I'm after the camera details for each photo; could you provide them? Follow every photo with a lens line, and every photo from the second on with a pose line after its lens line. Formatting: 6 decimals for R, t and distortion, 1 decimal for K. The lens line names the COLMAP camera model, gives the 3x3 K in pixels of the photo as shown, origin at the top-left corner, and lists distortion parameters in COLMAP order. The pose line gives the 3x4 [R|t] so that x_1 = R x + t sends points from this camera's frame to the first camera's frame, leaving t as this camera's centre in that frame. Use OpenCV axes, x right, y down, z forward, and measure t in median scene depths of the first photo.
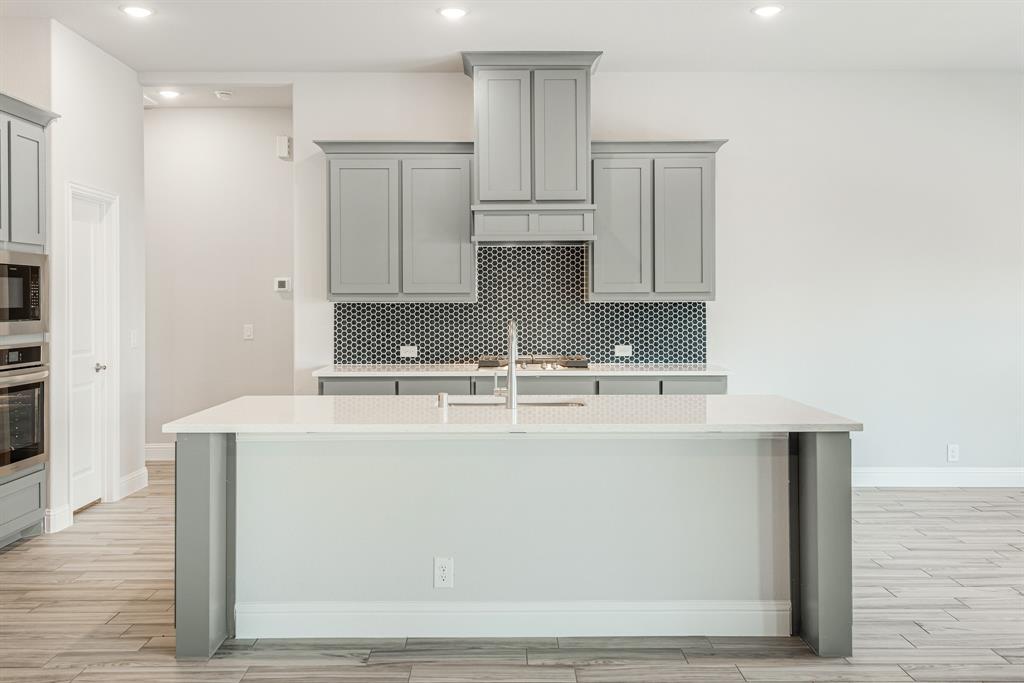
lens RADIAL K [[903.5, 0, 503.8], [0, 903.5, 311.3], [0, 0, 1]] dist [0.031737, -0.006305]
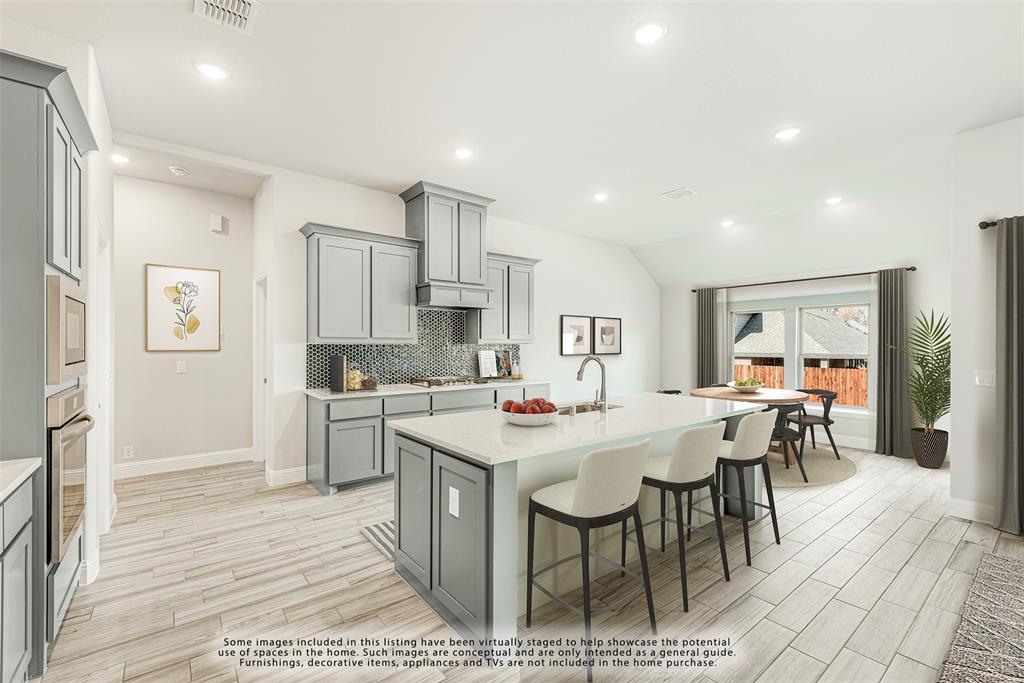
lens RADIAL K [[436.6, 0, 506.5], [0, 436.6, 346.4], [0, 0, 1]] dist [0.002572, -0.000049]
pose [[0.789993, 0.002935, 0.613109, -0.351316], [0.000257, 0.999987, -0.005118, -0.002259], [-0.613116, 0.004201, 0.789982, 0.300601]]
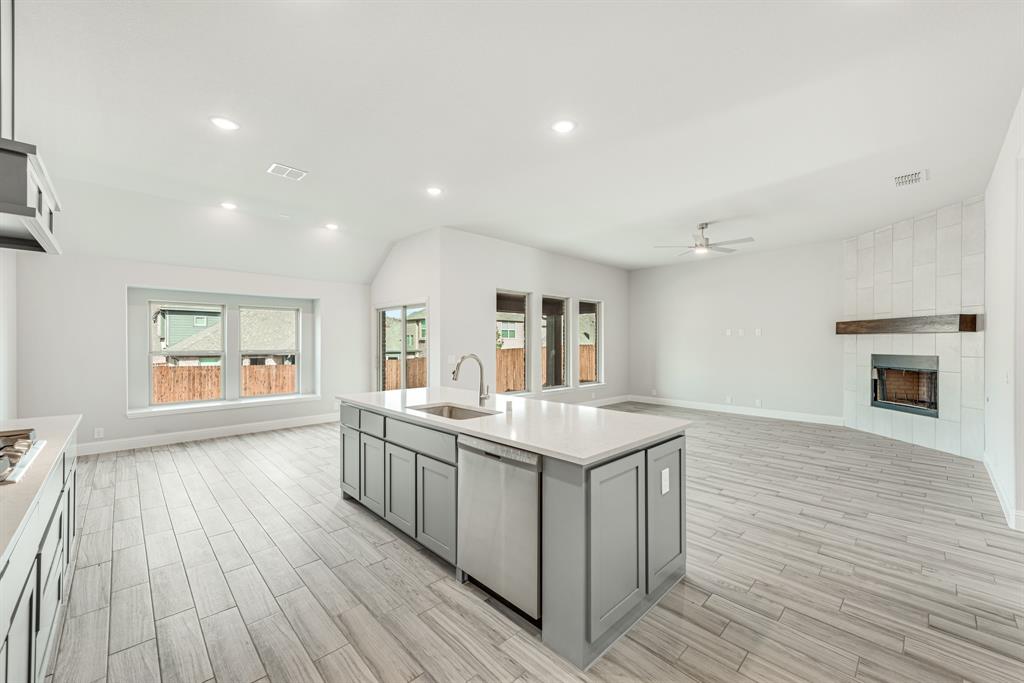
lens RADIAL K [[401.4, 0, 512.2], [0, 401.4, 343.3], [0, 0, 1]] dist [0.009024, -0.000597]
pose [[-0.692907, 0.002222, 0.721024, -0.340018], [0.009484, 0.999937, 0.006033, -0.008164], [-0.720965, 0.011019, -0.692884, 0.875705]]
